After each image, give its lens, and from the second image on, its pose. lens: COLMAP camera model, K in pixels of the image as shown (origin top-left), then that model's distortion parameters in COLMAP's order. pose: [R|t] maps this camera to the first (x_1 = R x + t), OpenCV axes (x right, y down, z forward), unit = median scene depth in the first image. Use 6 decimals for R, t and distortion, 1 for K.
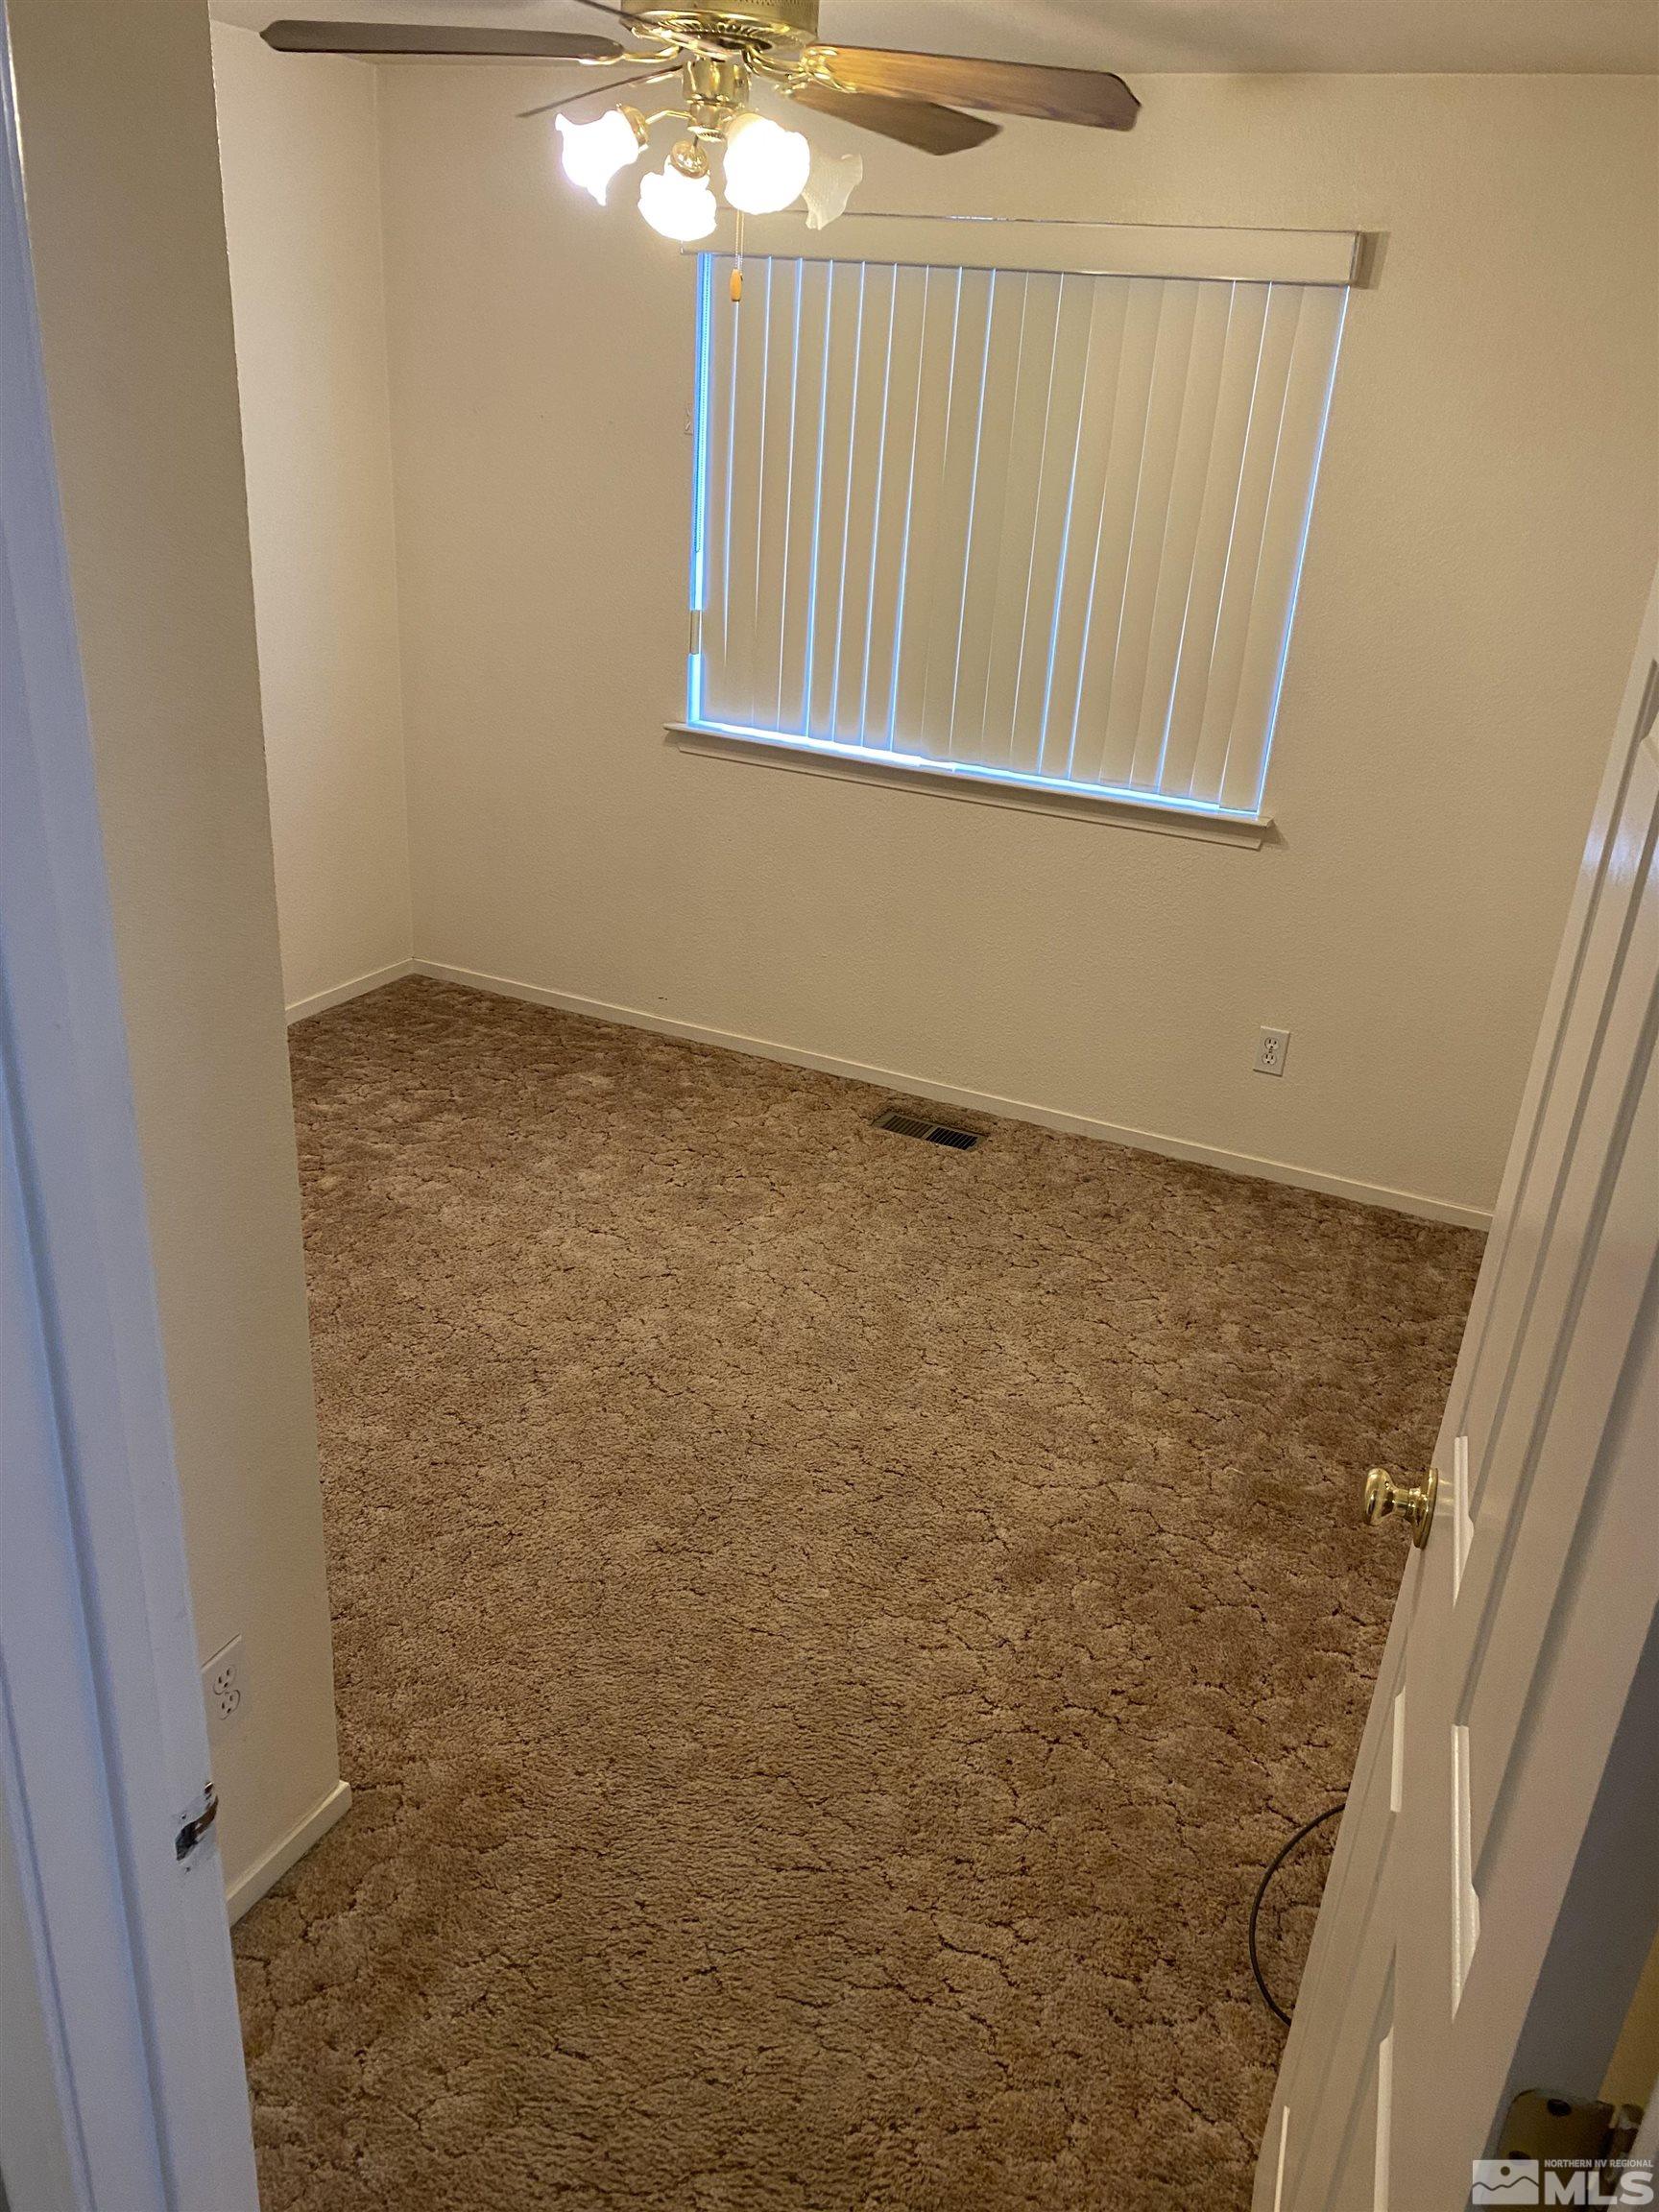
lens RADIAL K [[1665.7, 0, 829.5], [0, 1665.7, 1106.0], [0, 0, 1]] dist [0.064437, -0.066195]
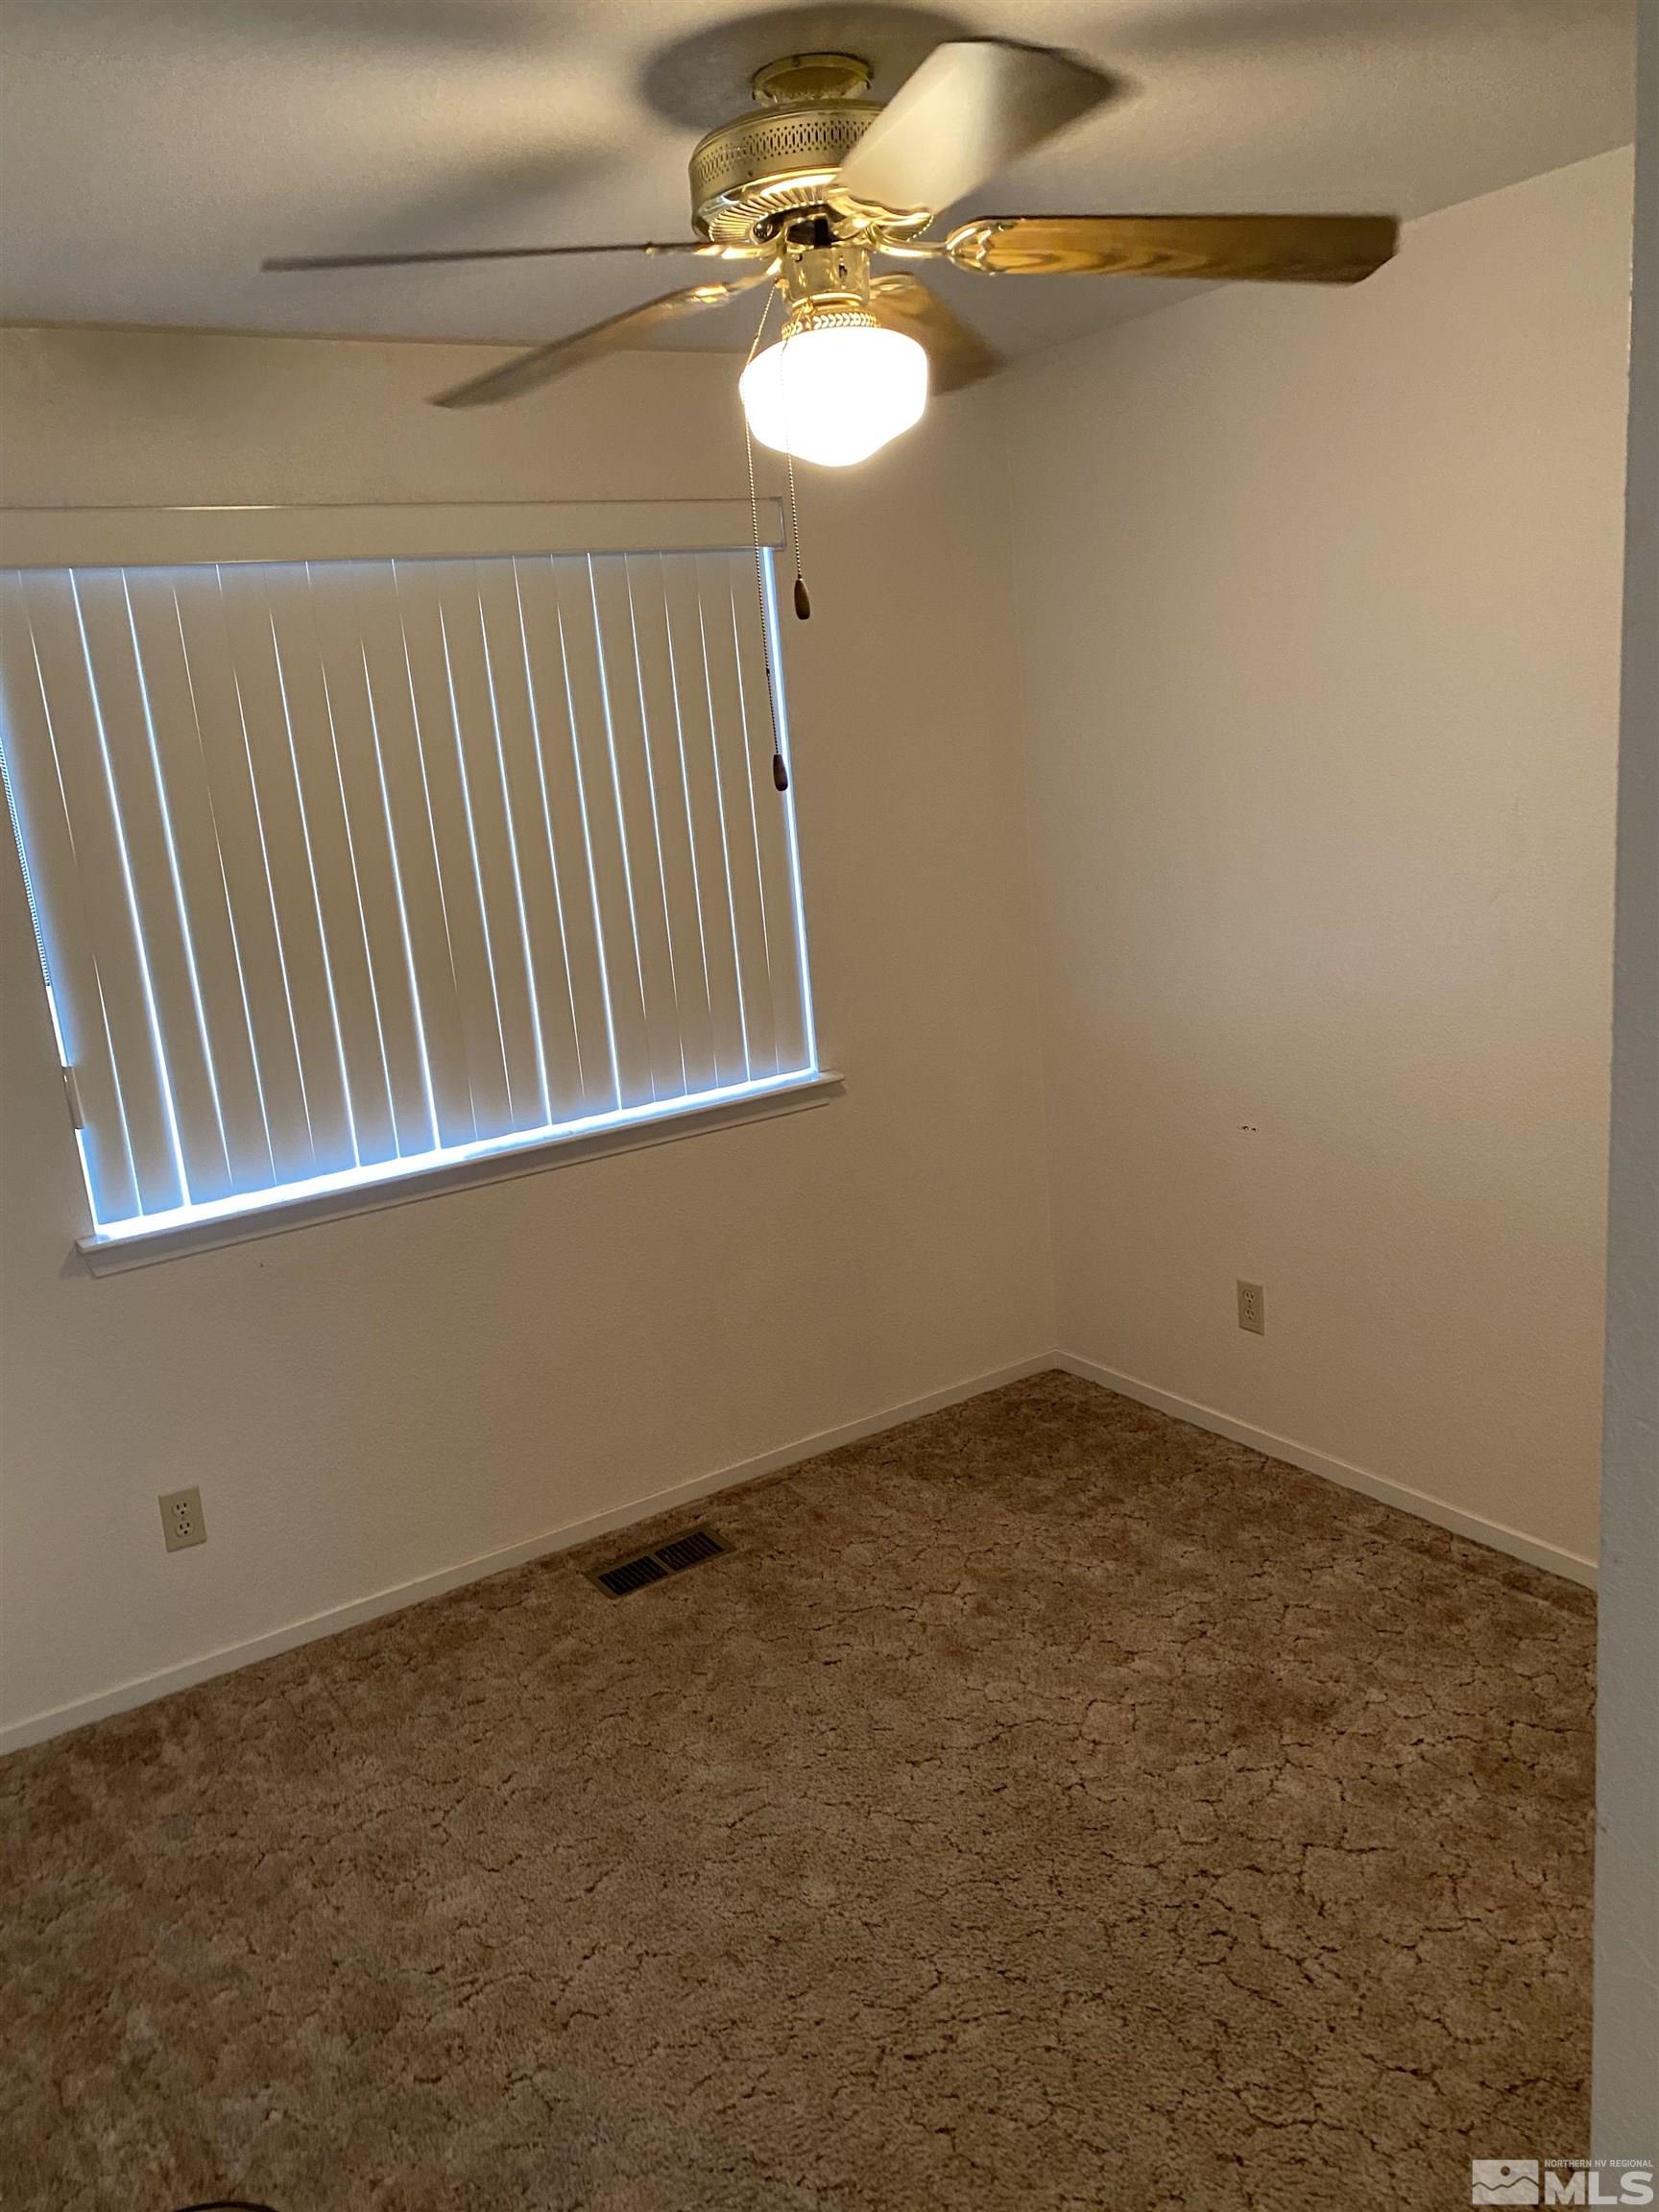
lens RADIAL K [[1665.7, 0, 829.5], [0, 1665.7, 1106.0], [0, 0, 1]] dist [0.064437, -0.066195]
pose [[0.528985, -0.288297, 0.798161, -0.488530], [0.461786, 0.886876, 0.014290, -0.155972], [-0.711989, 0.361020, 0.602275, 0.383482]]
